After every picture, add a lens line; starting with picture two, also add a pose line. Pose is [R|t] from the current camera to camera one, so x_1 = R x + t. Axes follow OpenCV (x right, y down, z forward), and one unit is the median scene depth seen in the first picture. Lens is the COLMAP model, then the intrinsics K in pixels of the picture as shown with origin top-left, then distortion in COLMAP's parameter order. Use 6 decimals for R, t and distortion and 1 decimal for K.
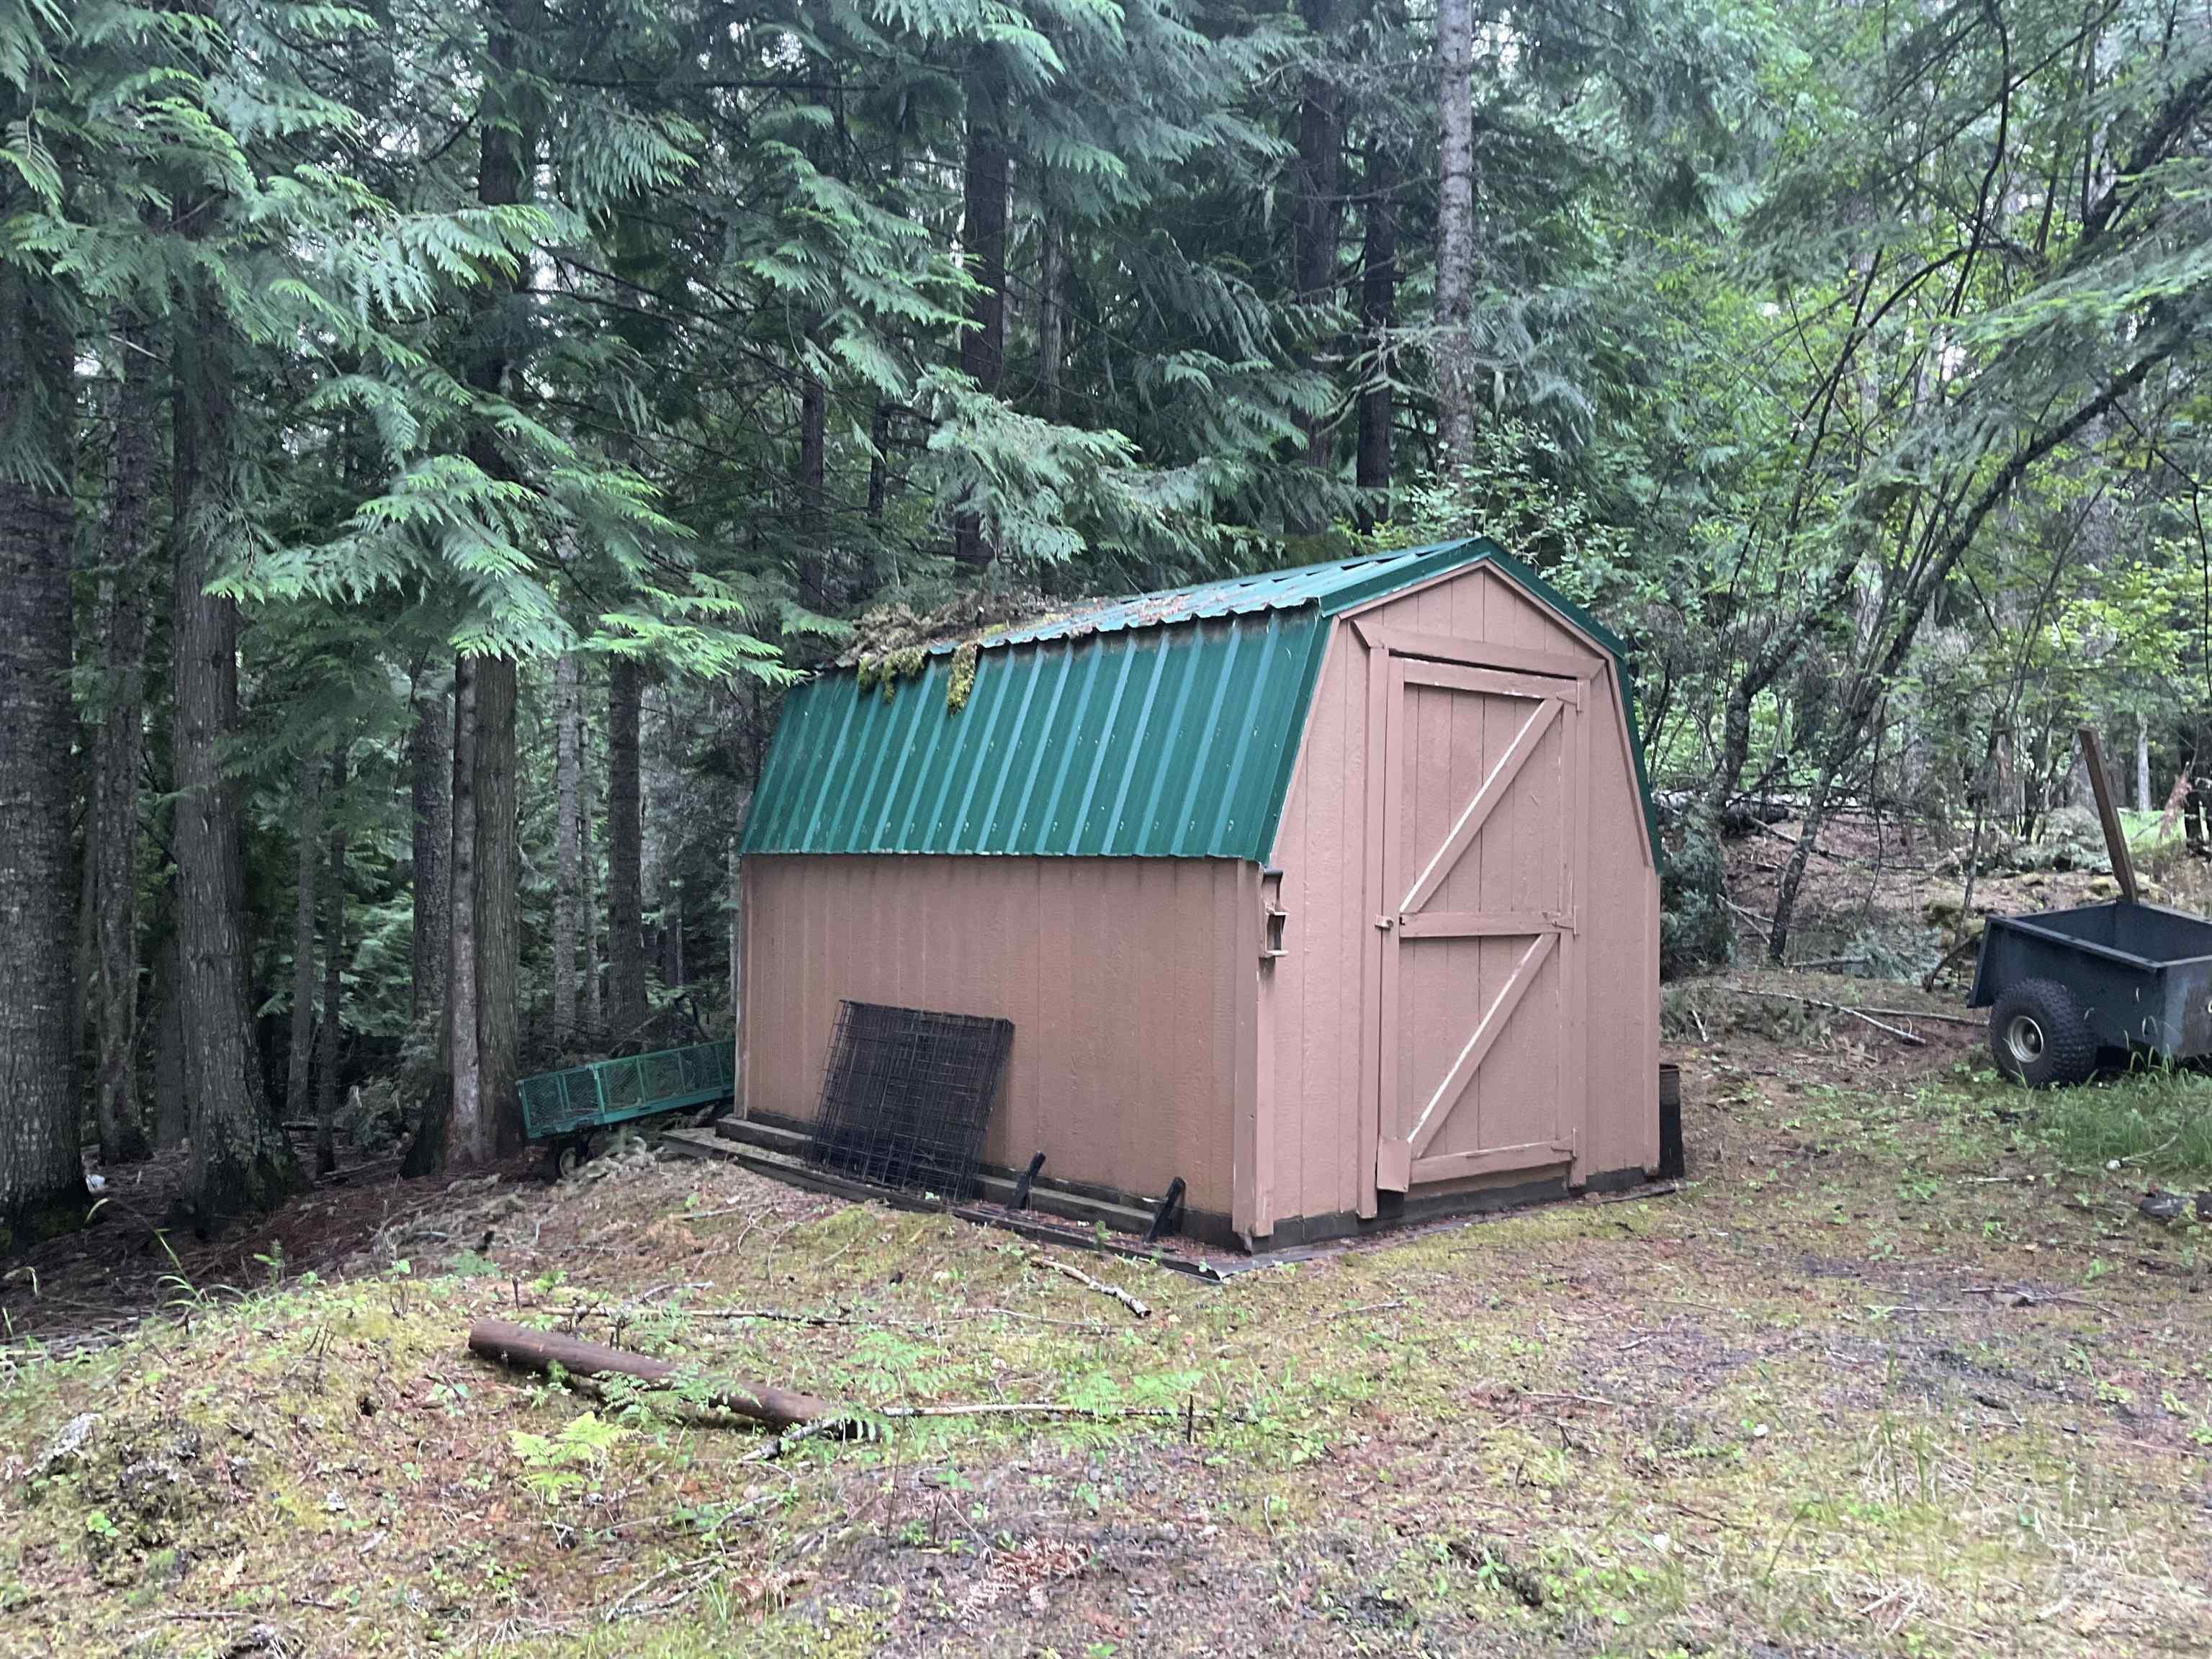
lens RADIAL K [[1829.2, 0, 1106.0], [0, 1829.2, 829.5], [0, 0, 1]] dist [0.084397, -0.200620]
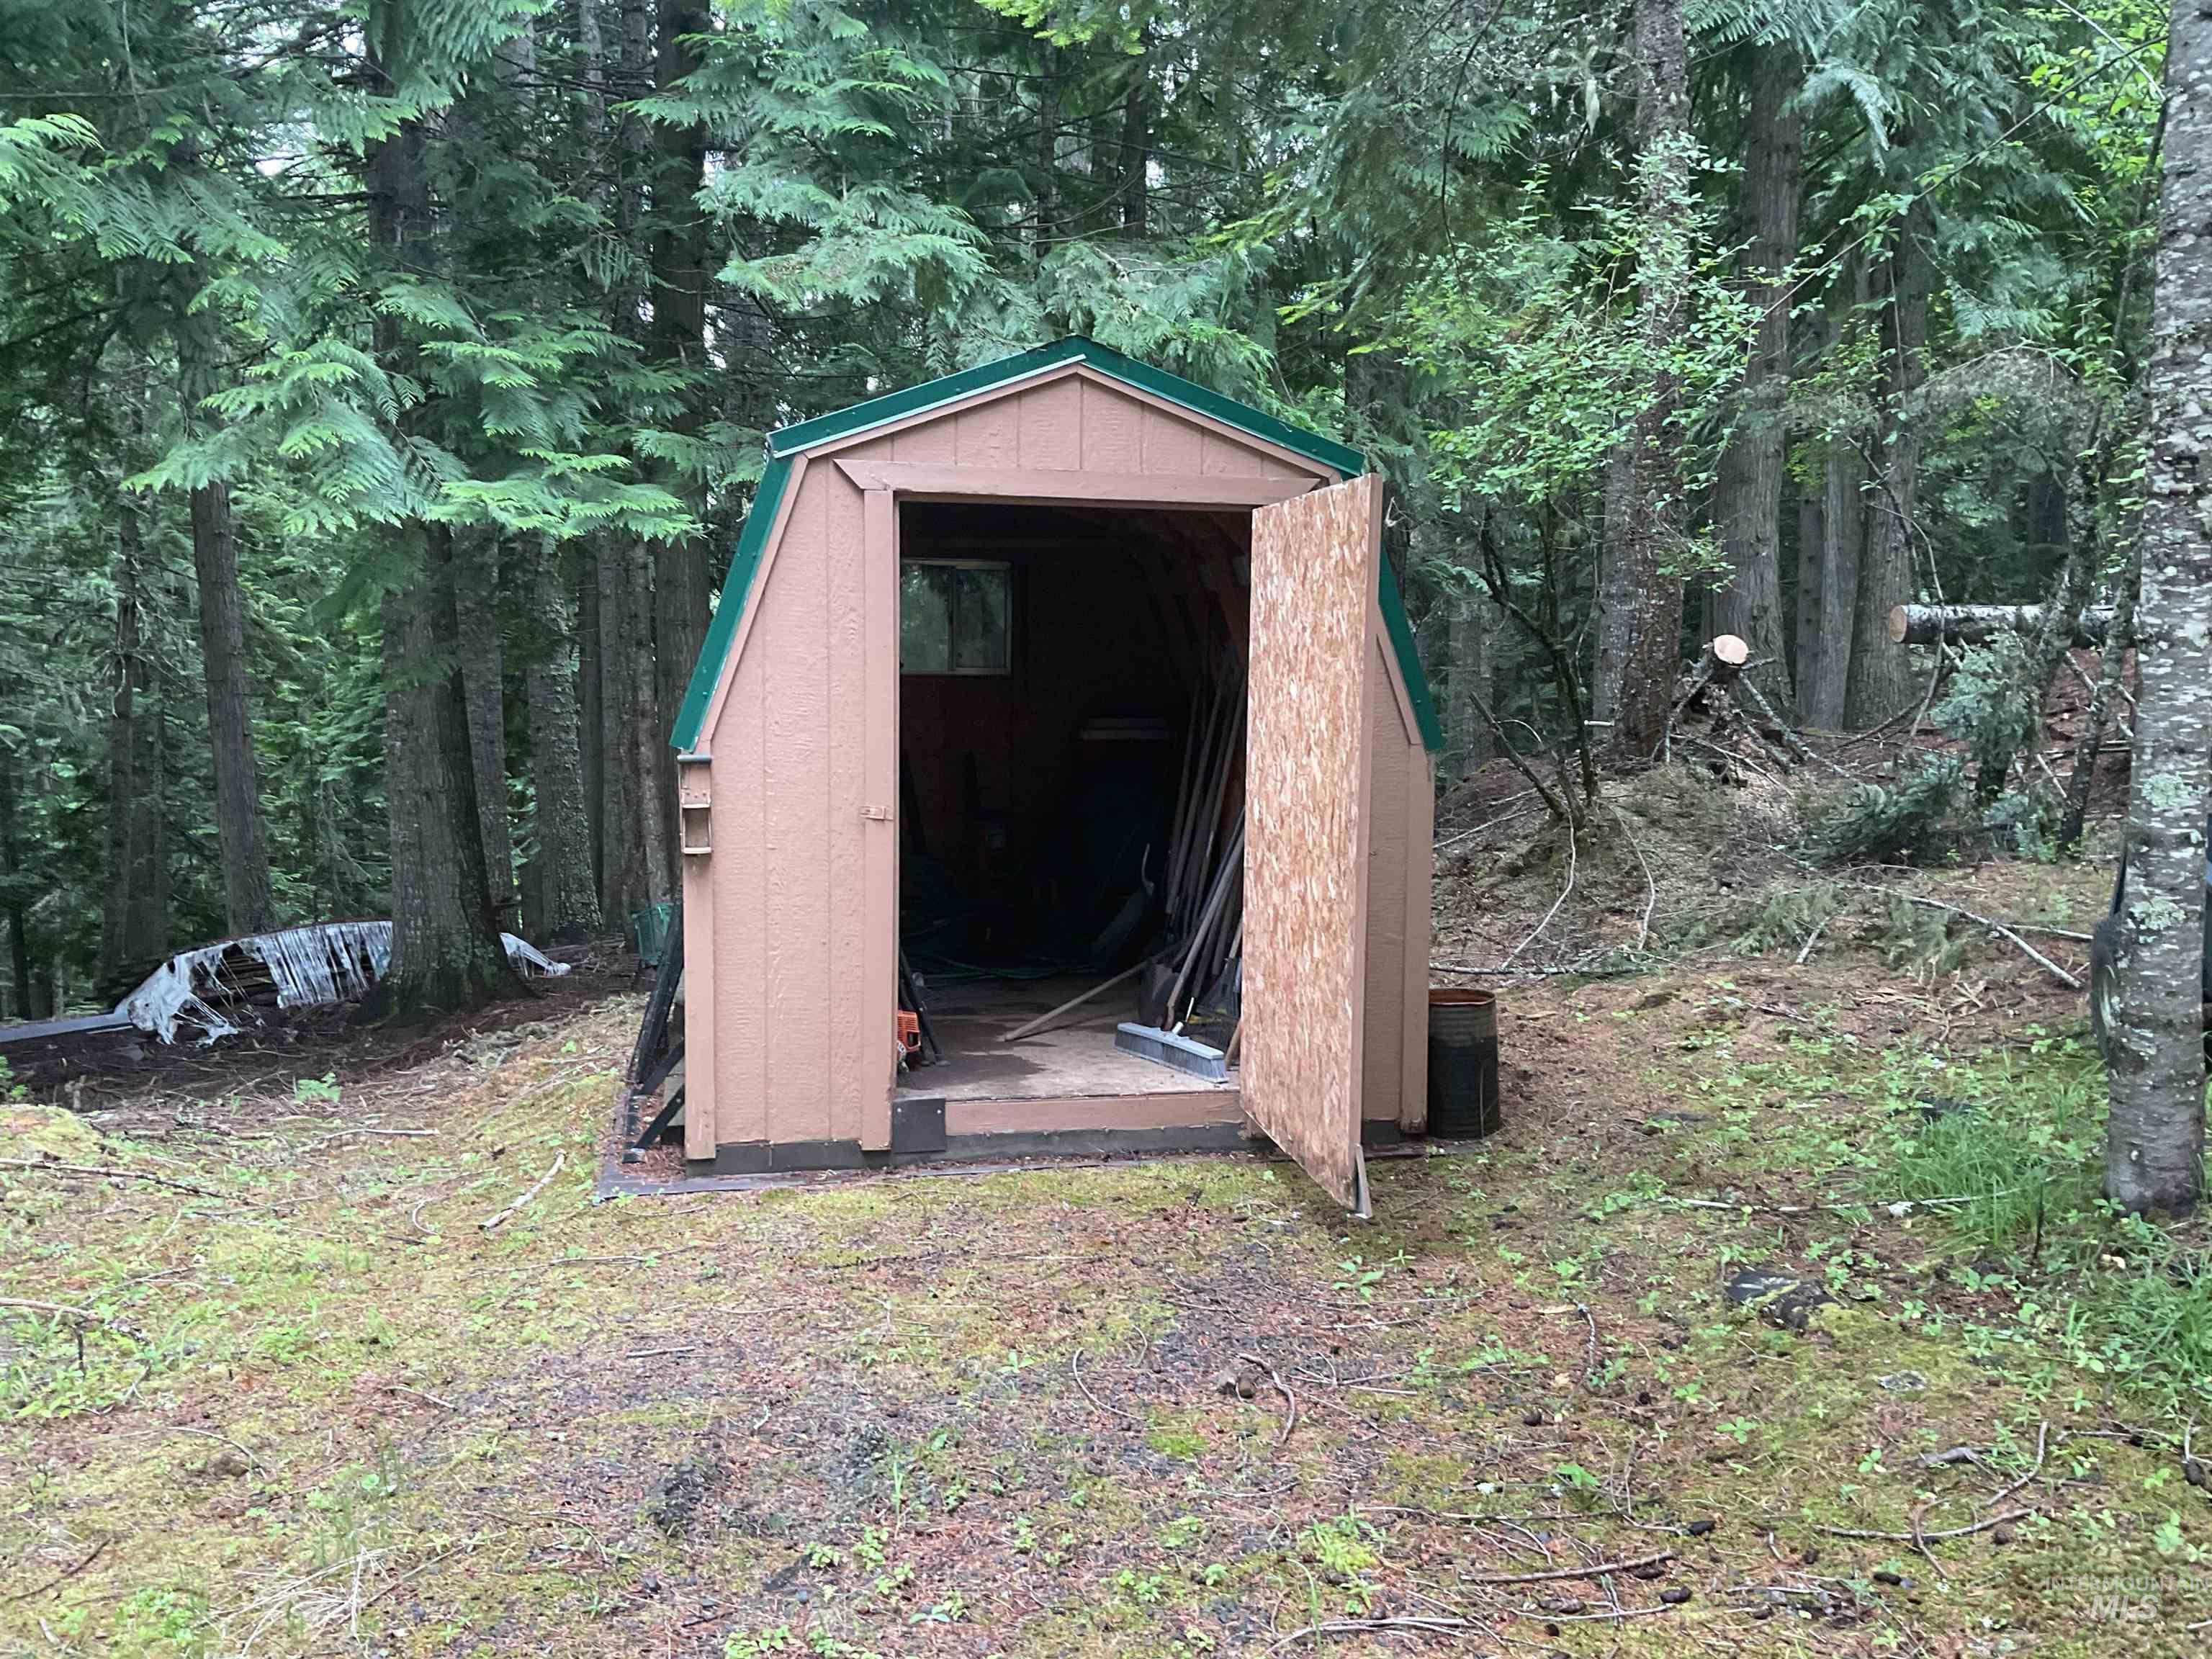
lens RADIAL K [[1829.2, 0, 1106.0], [0, 1829.2, 829.5], [0, 0, 1]] dist [0.084397, -0.200620]
pose [[0.876978, 0.034073, -0.479322, 0.660009], [0.019836, 0.994066, 0.106958, -0.032568], [0.480122, -0.103307, 0.871098, 0.305523]]
